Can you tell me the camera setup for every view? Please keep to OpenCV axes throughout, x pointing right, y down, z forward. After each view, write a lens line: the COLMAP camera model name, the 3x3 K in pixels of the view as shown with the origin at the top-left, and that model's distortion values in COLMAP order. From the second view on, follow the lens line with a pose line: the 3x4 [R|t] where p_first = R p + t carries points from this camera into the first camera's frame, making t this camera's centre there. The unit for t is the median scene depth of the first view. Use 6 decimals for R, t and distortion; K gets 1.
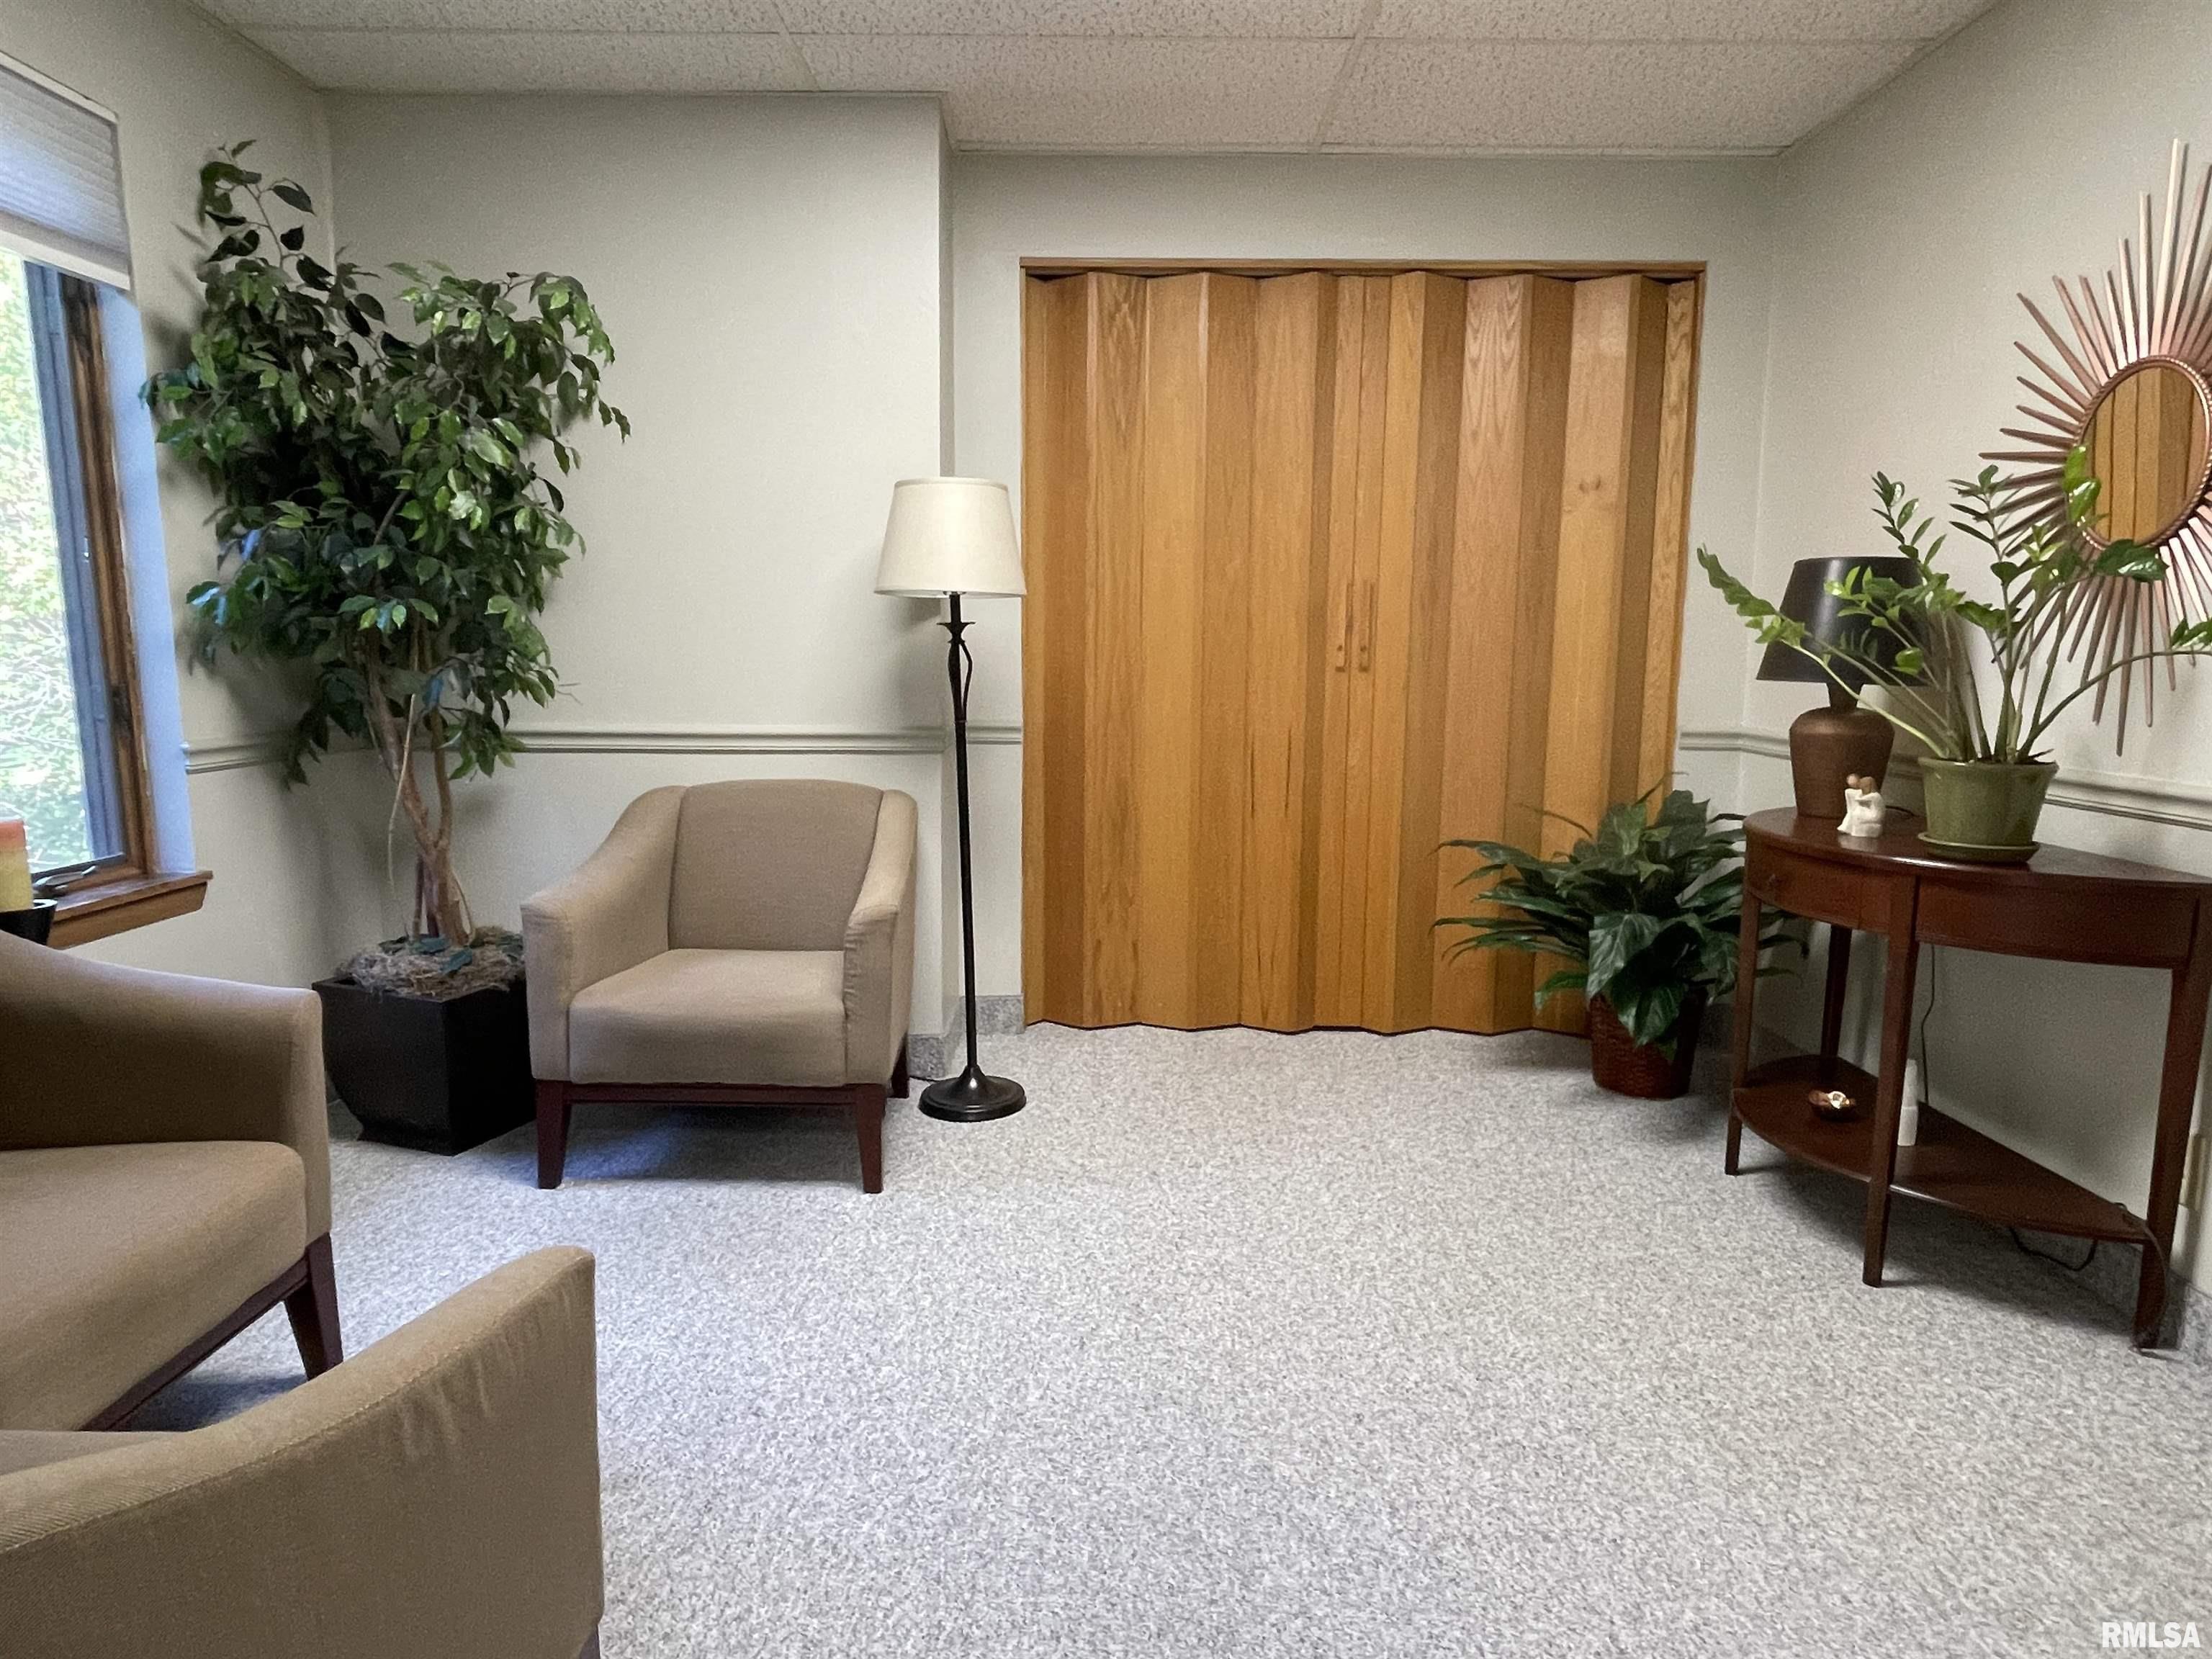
lens RADIAL K [[1289.9, 0, 1099.2], [0, 1289.9, 857.4], [0, 0, 1]] dist [-0.037962, 0.002516]
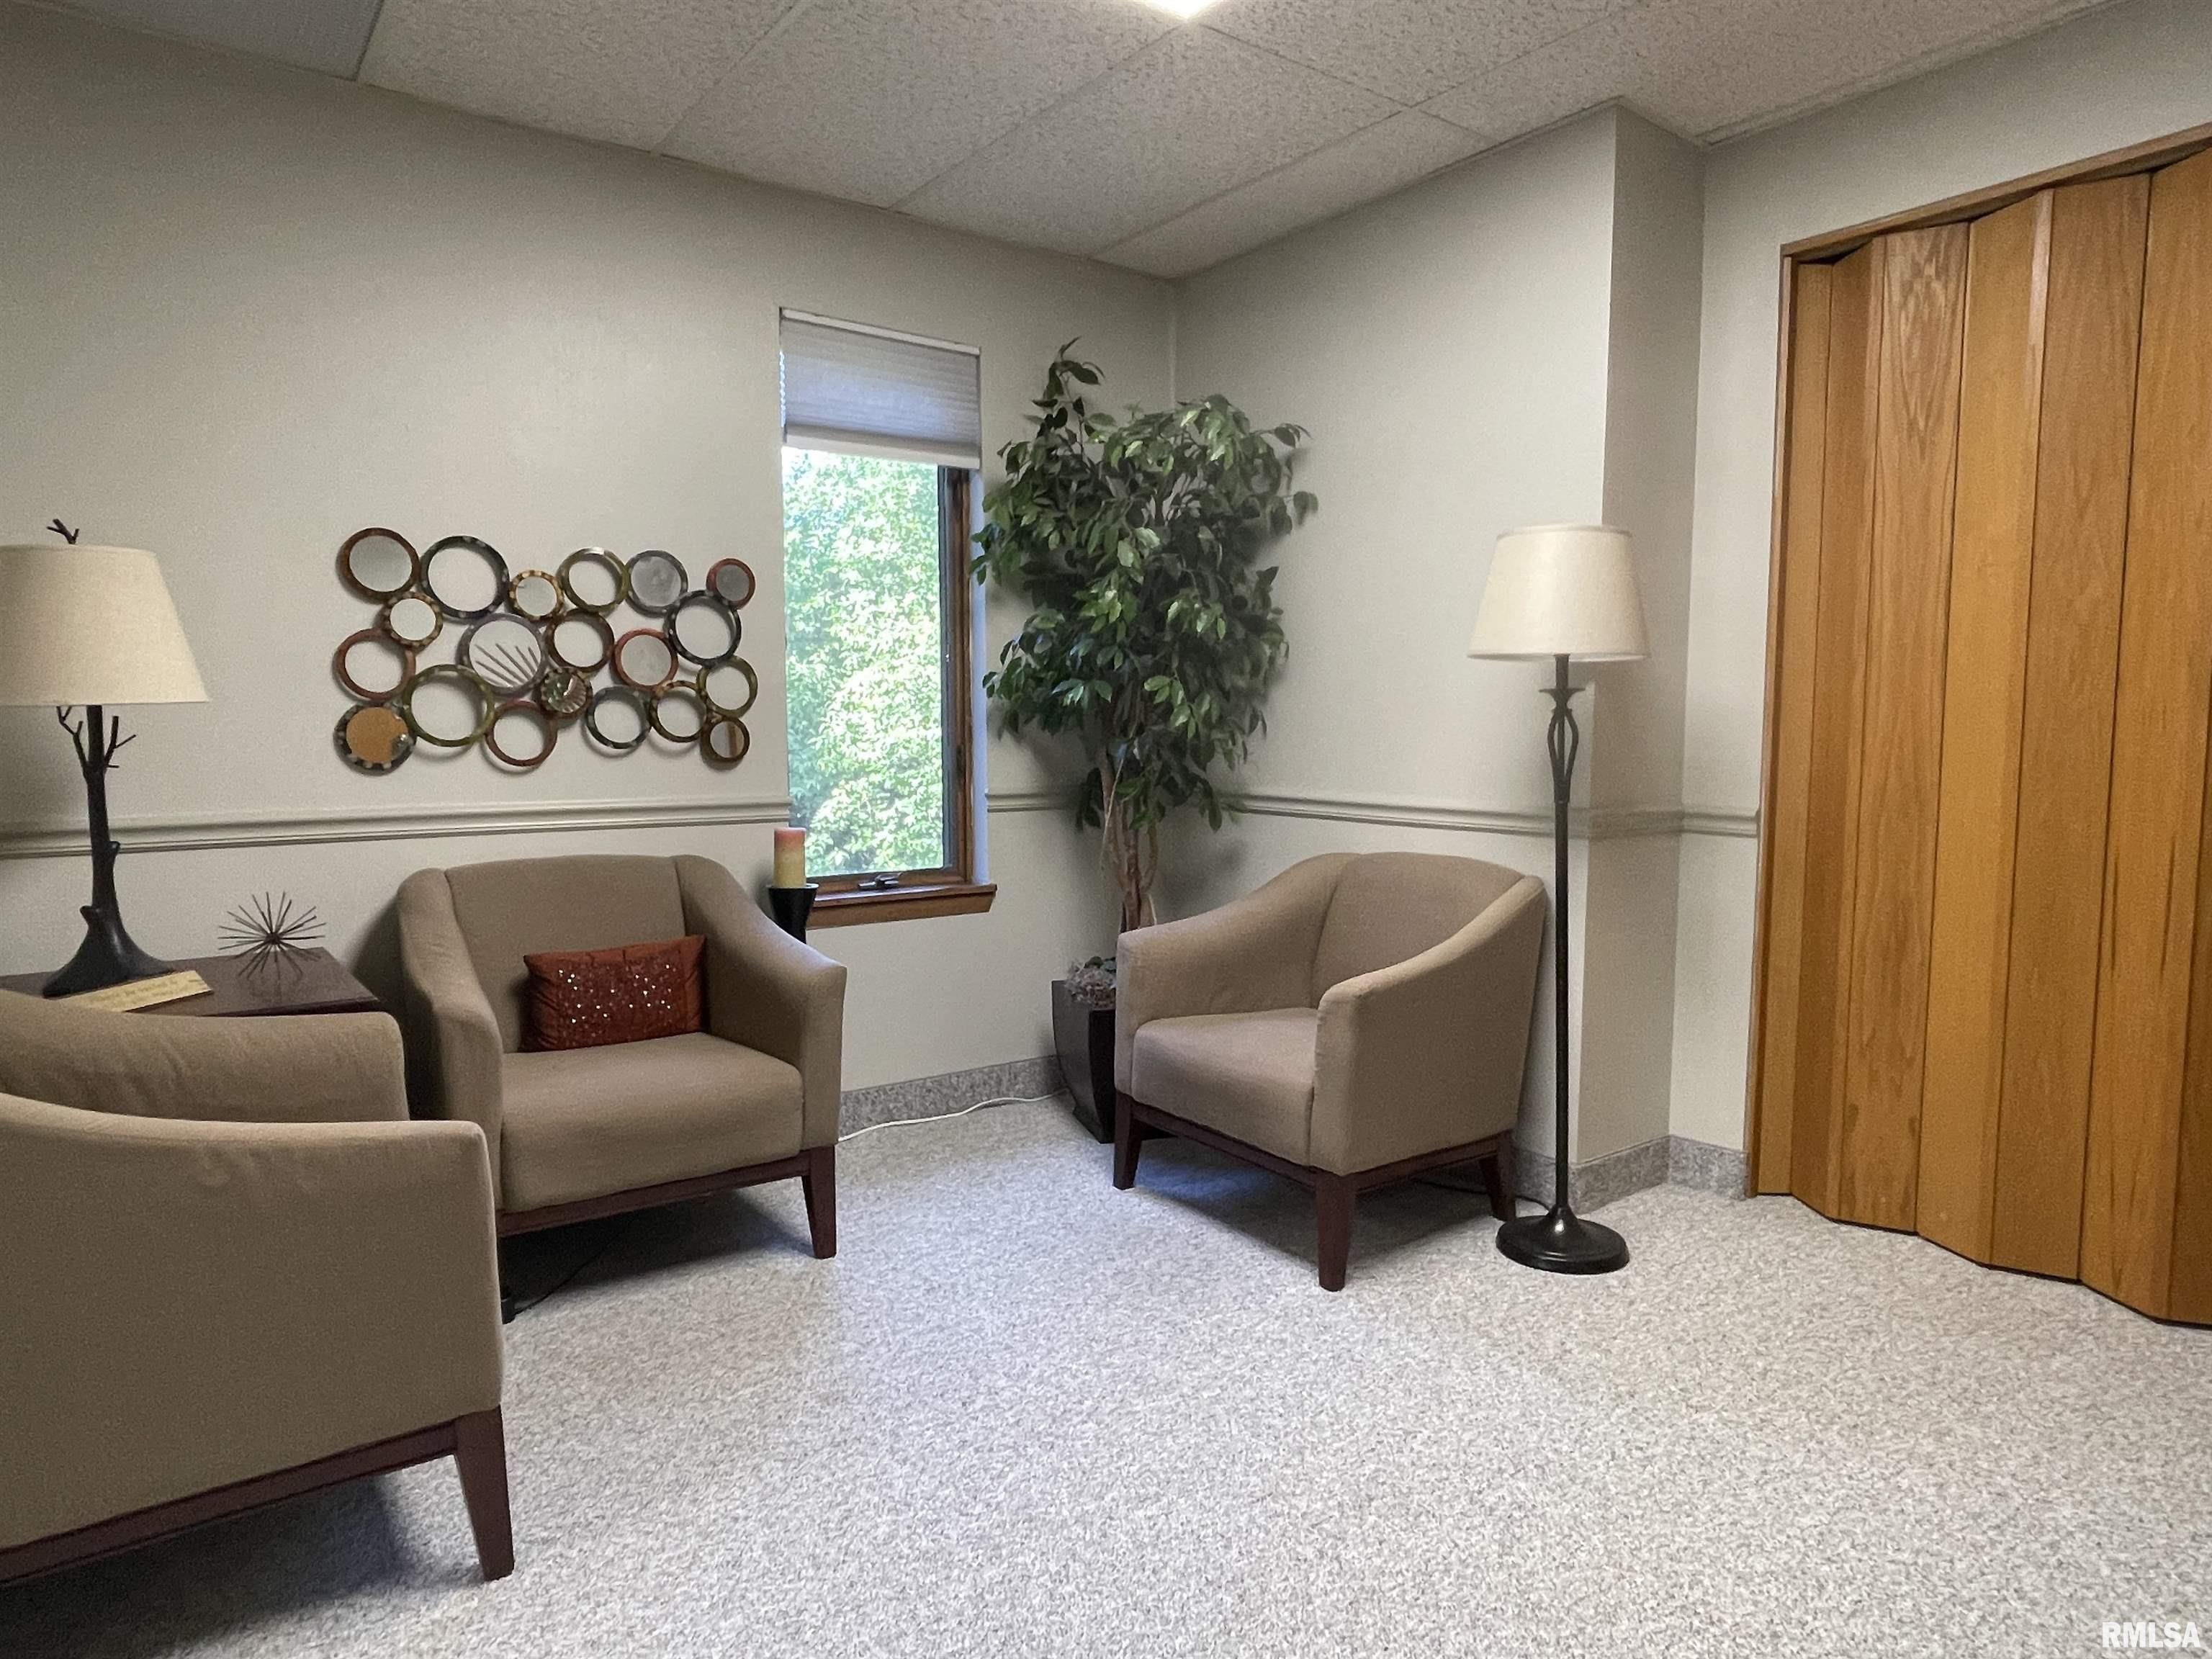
lens RADIAL K [[1317.1, 0, 1106.0], [0, 1317.1, 829.5], [0, 0, 1]] dist [-0.004332, -0.025575]
pose [[0.586070, 0.058934, -0.808115, 0.441432], [-0.127093, 0.991692, -0.019850, -0.030441], [0.800231, 0.114339, 0.588691, 0.234330]]
